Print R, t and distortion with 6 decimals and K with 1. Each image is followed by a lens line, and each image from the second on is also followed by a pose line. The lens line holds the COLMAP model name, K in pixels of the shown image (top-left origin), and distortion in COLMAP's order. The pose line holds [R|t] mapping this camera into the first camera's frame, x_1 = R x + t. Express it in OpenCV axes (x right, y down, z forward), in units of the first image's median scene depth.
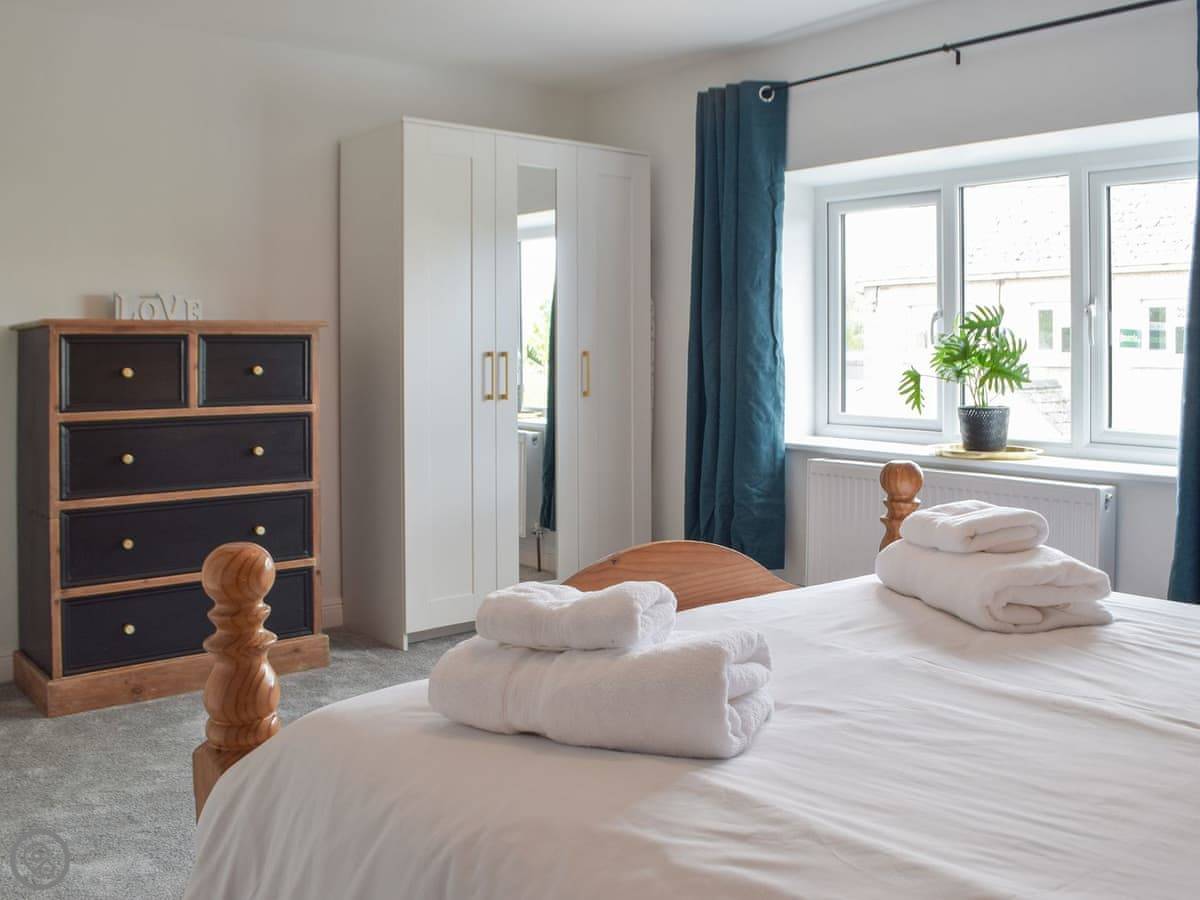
lens RADIAL K [[1083.4, 0, 600.0], [0, 1083.4, 450.0], [0, 0, 1]] dist [-0.118839, 0.038930]
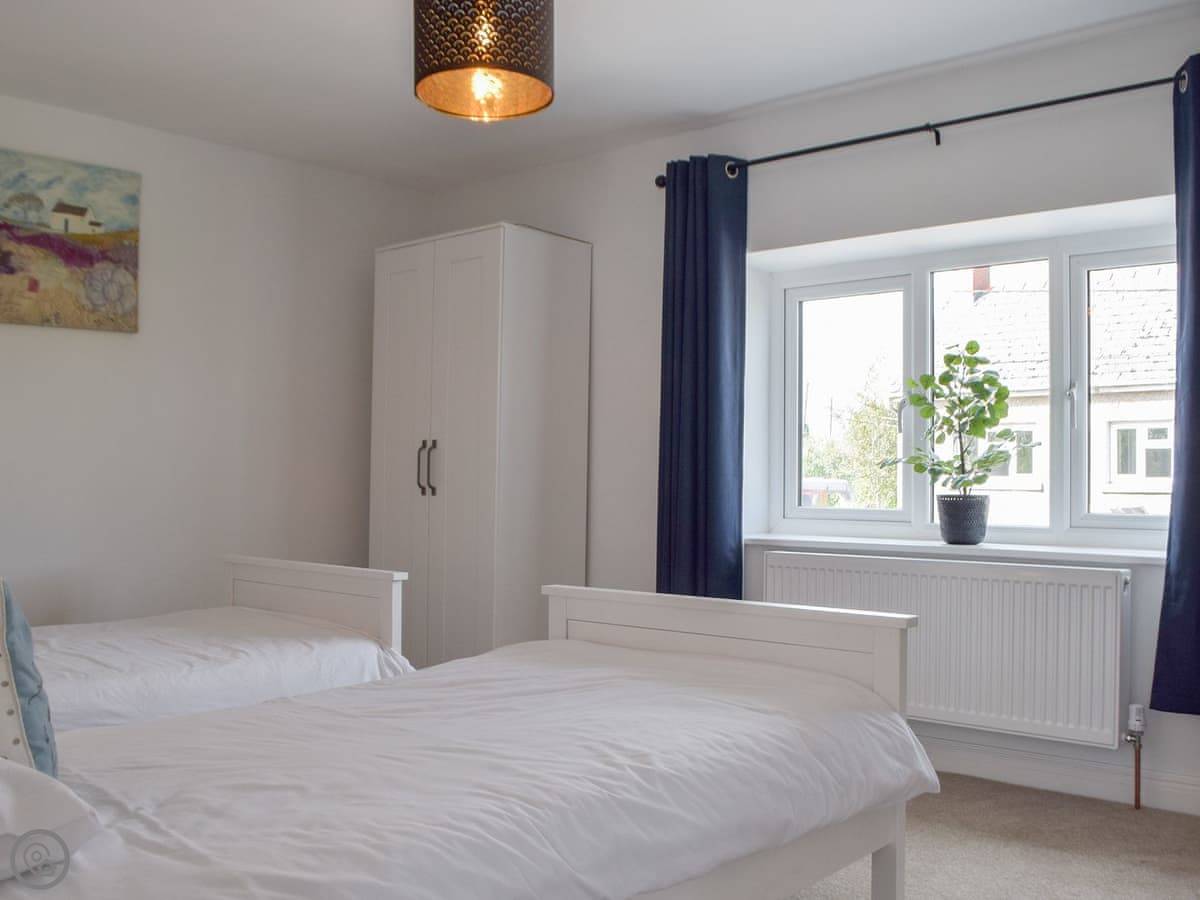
lens RADIAL K [[1083.4, 0, 600.0], [0, 1083.4, 450.0], [0, 0, 1]] dist [-0.118839, 0.038930]
pose [[0.979366, 0.002767, 0.202077, -0.155874], [0.019224, 0.994096, -0.106783, 0.016231], [-0.201180, 0.108465, 0.973531, 0.117979]]
